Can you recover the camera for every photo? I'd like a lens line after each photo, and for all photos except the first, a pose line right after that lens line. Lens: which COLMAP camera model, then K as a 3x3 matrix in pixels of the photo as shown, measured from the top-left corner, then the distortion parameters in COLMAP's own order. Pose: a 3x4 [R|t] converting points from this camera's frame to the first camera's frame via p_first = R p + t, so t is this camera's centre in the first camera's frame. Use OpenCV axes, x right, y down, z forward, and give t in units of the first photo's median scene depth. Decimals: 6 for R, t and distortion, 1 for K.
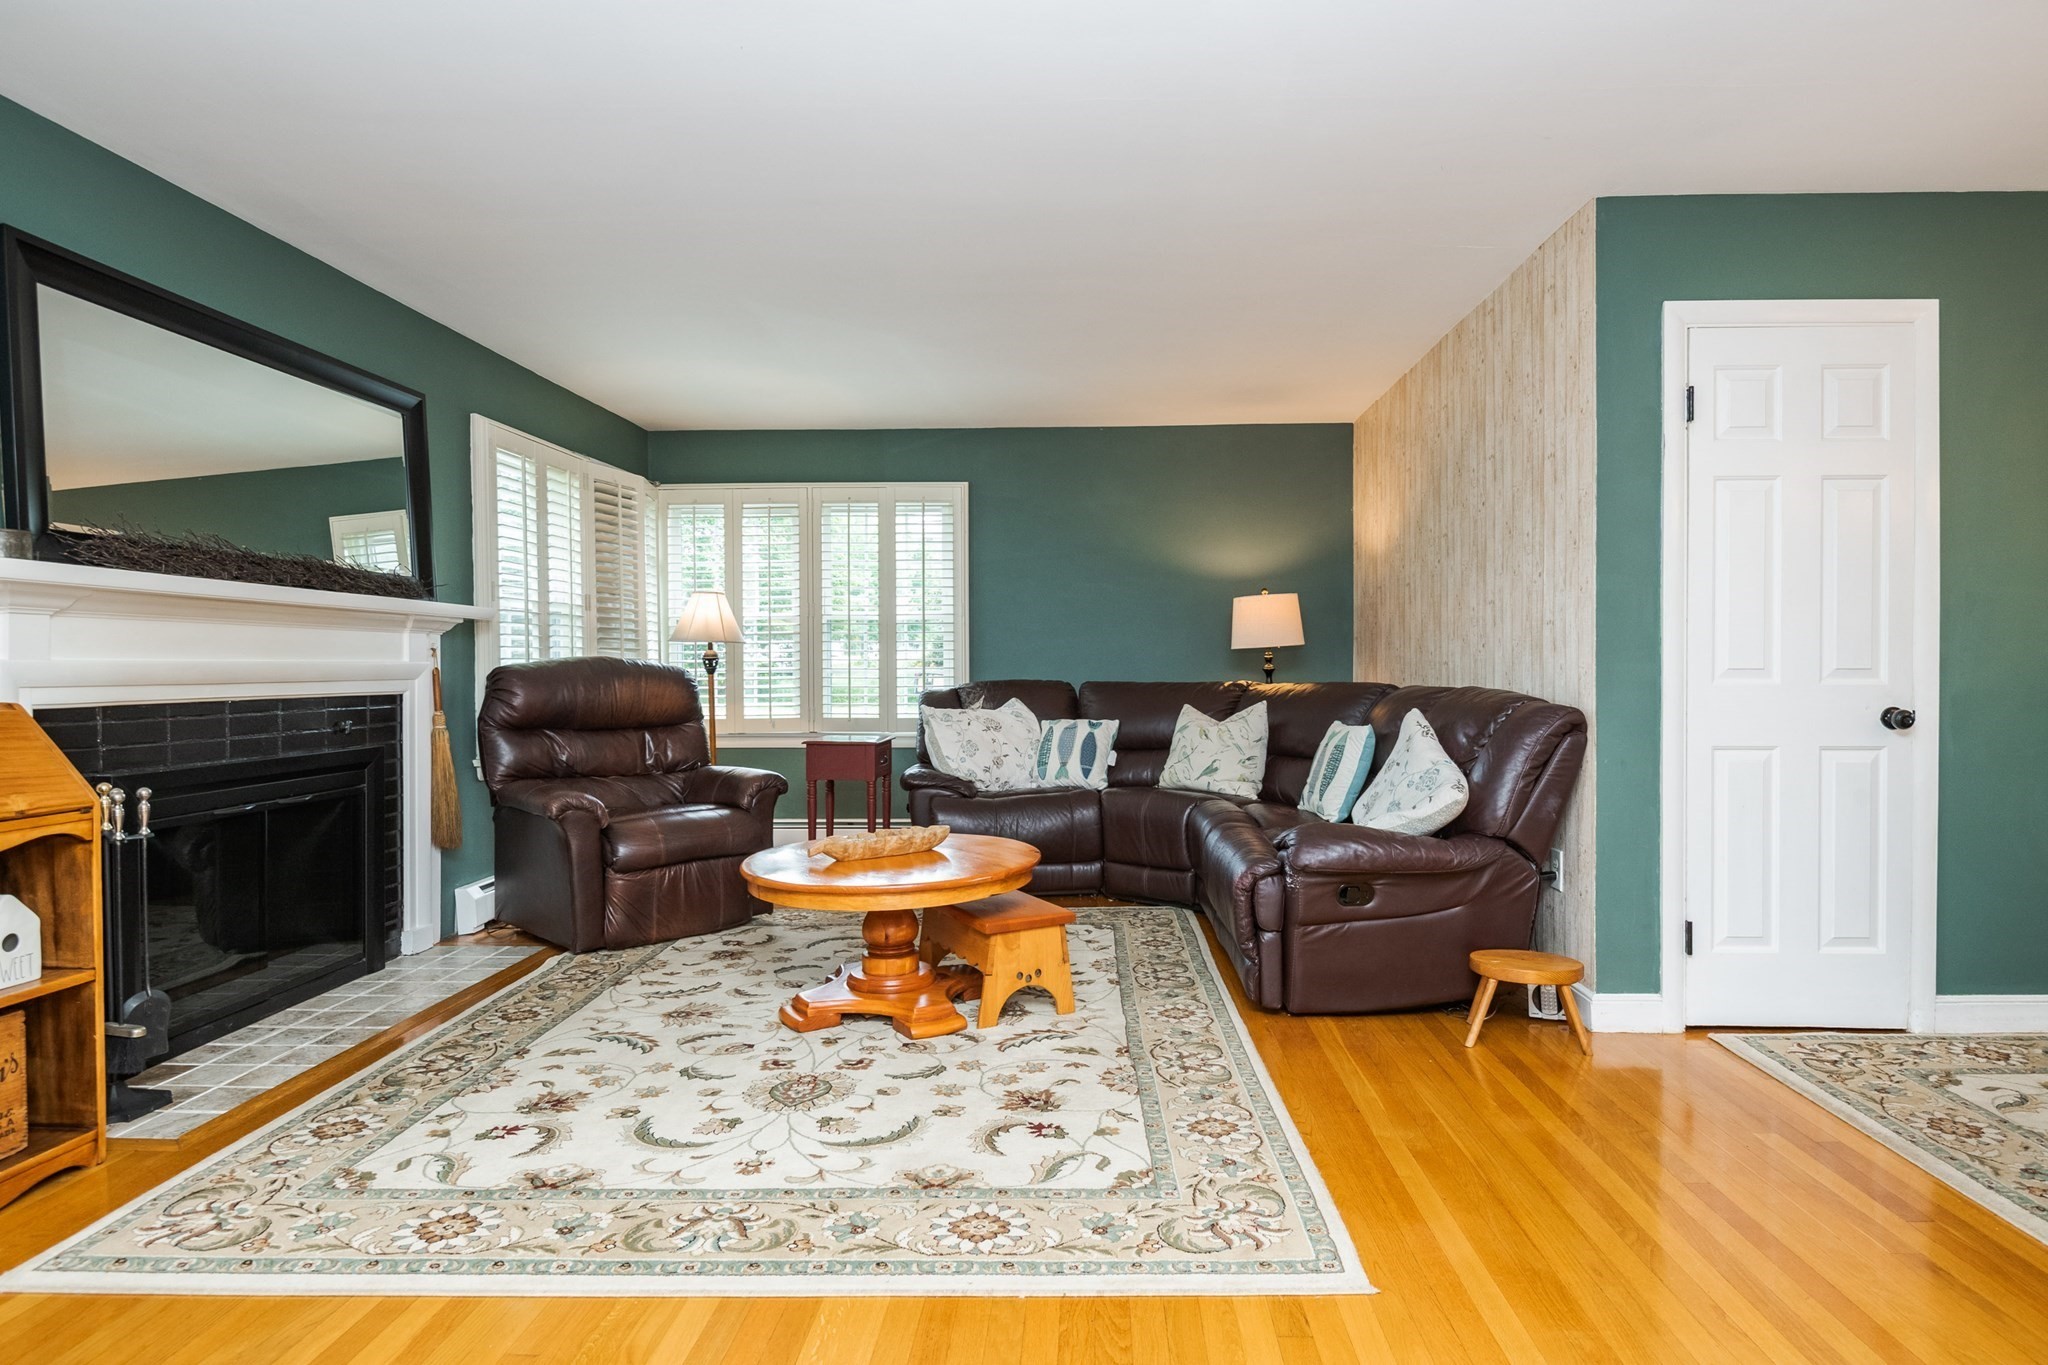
lens RADIAL K [[1125.5, 0, 1061.8], [0, 1125.5, 679.6], [0, 0, 1]] dist [0.027106, -0.000046]
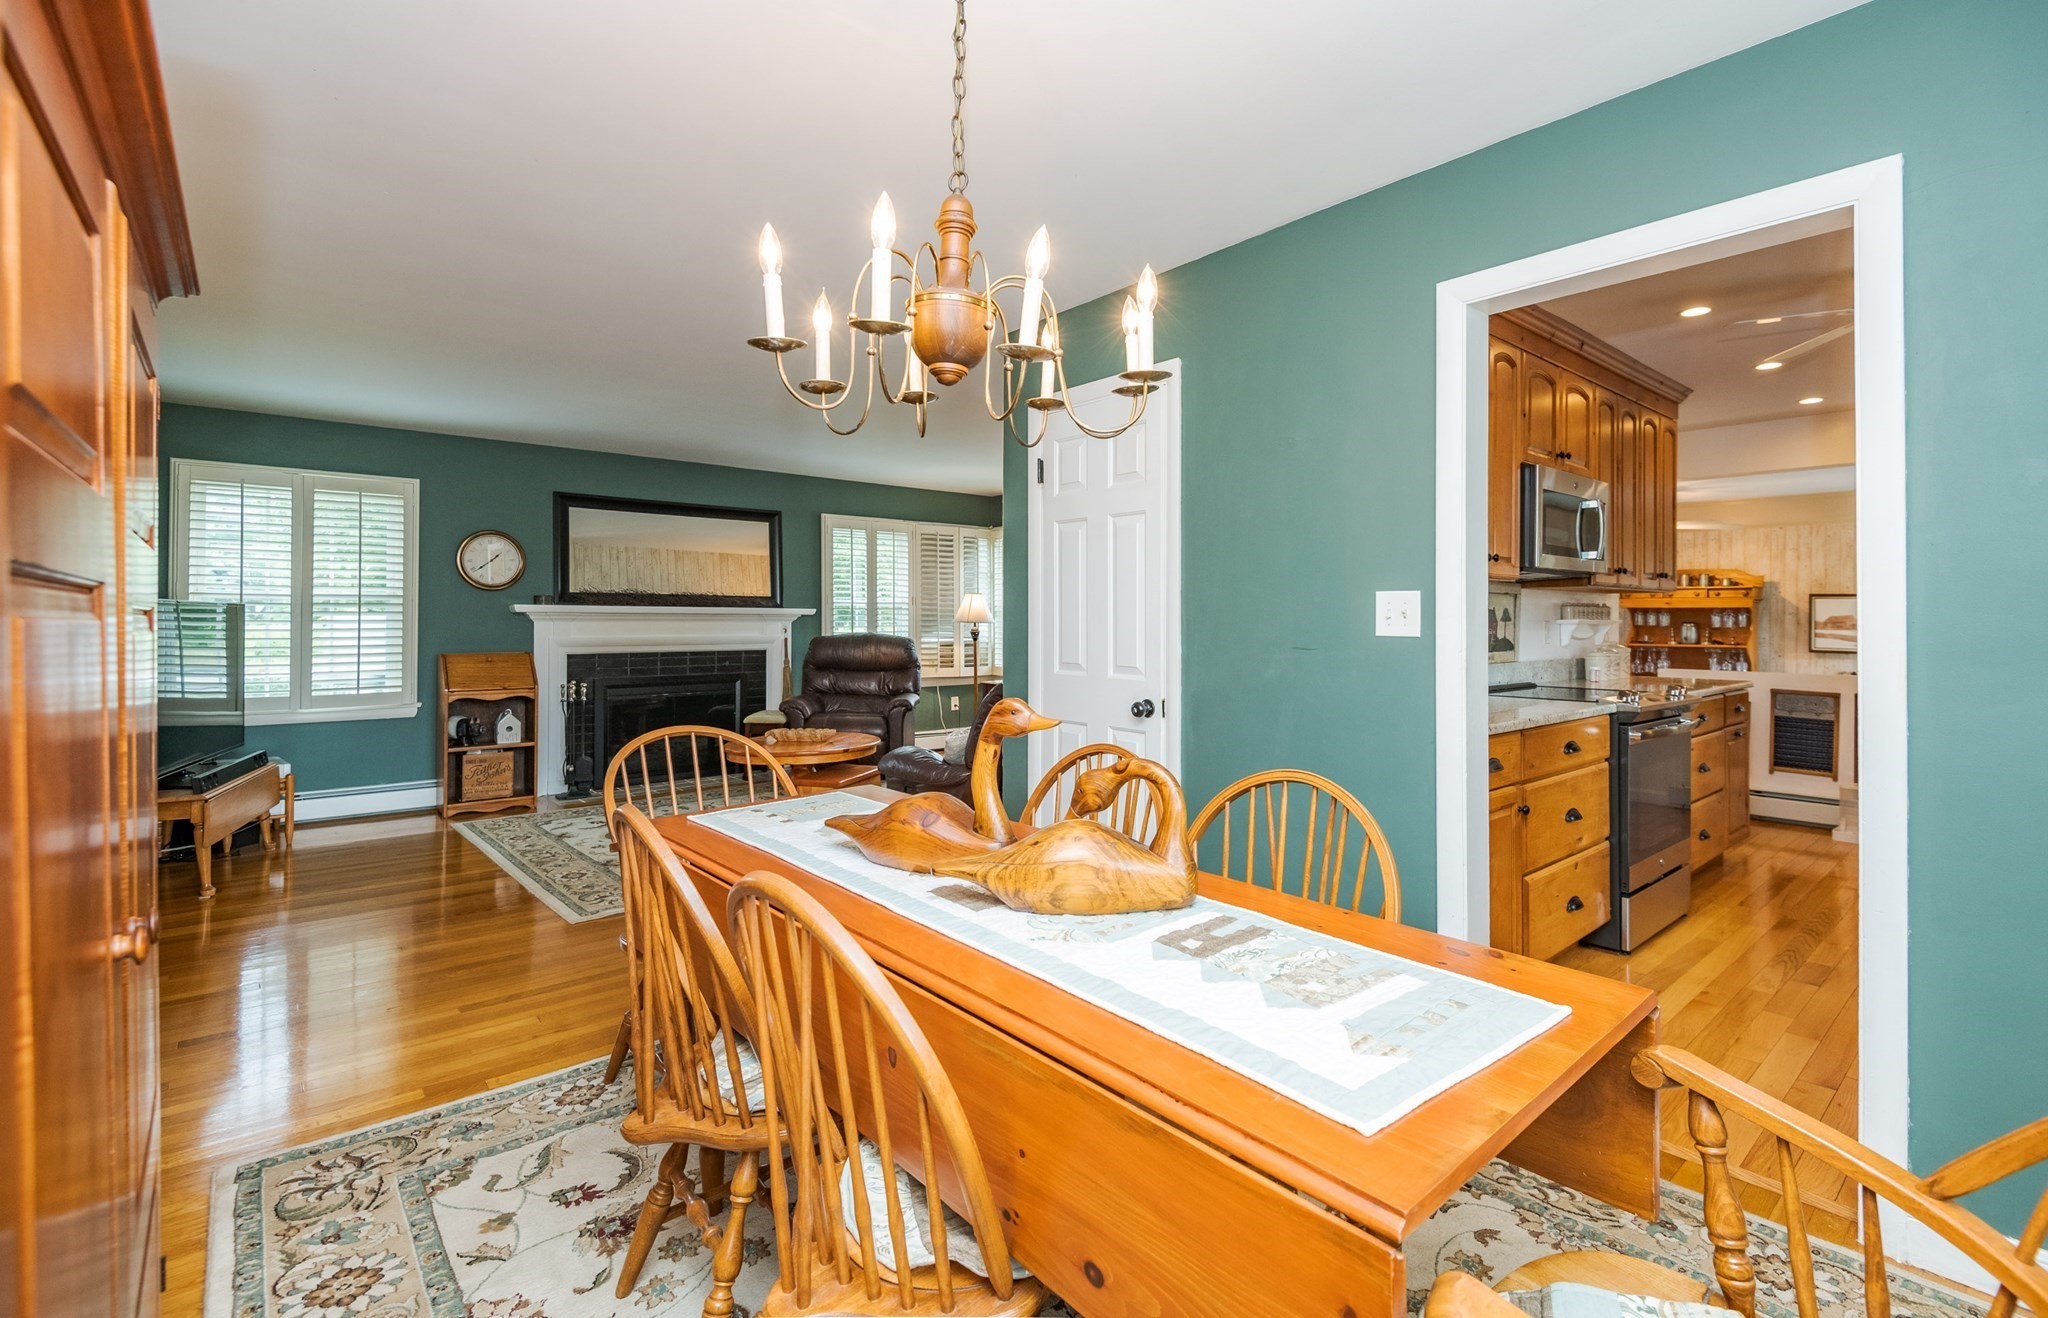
lens RADIAL K [[971.7, 0, 1064.6], [0, 971.7, 636.7], [0, 0, 1]] dist [0.001668, -0.014727]
pose [[-0.762337, 0.046851, -0.645483, 0.099697], [0.020757, 0.998633, 0.047969, -0.039471], [0.646848, 0.023171, -0.762267, 1.114661]]
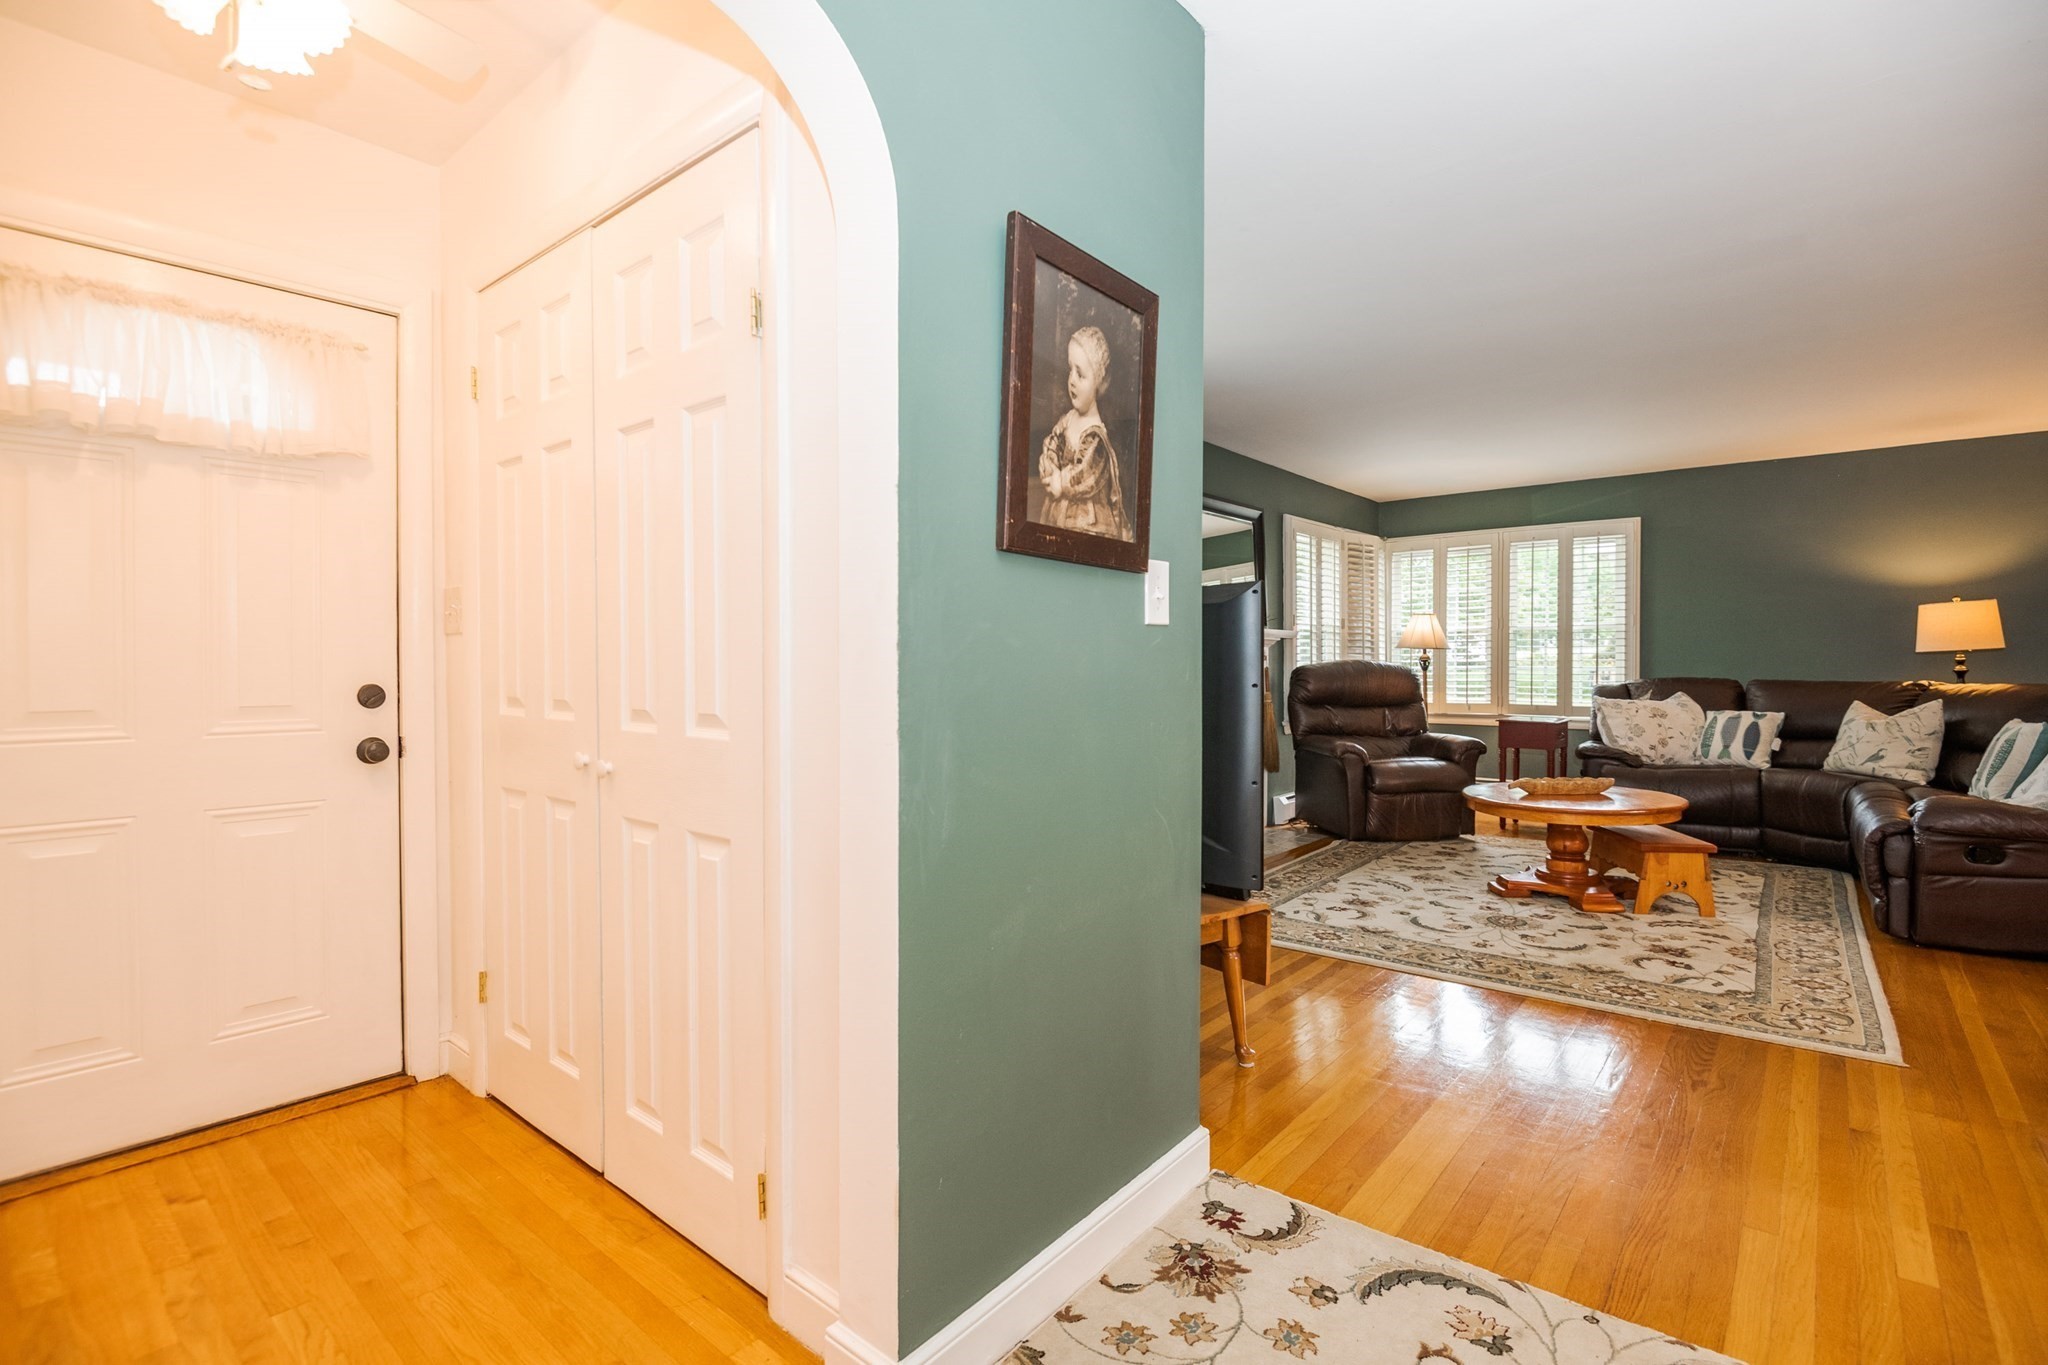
lens RADIAL K [[941.1, 0, 965.9], [0, 941.1, 677.6], [0, 0, 1]] dist [-0.042733, -0.000655]
pose [[0.749534, 0.012931, -0.661839, 0.048443], [-0.008143, 0.999914, 0.010315, -0.004978], [0.661916, -0.002342, 0.749575, -0.379646]]
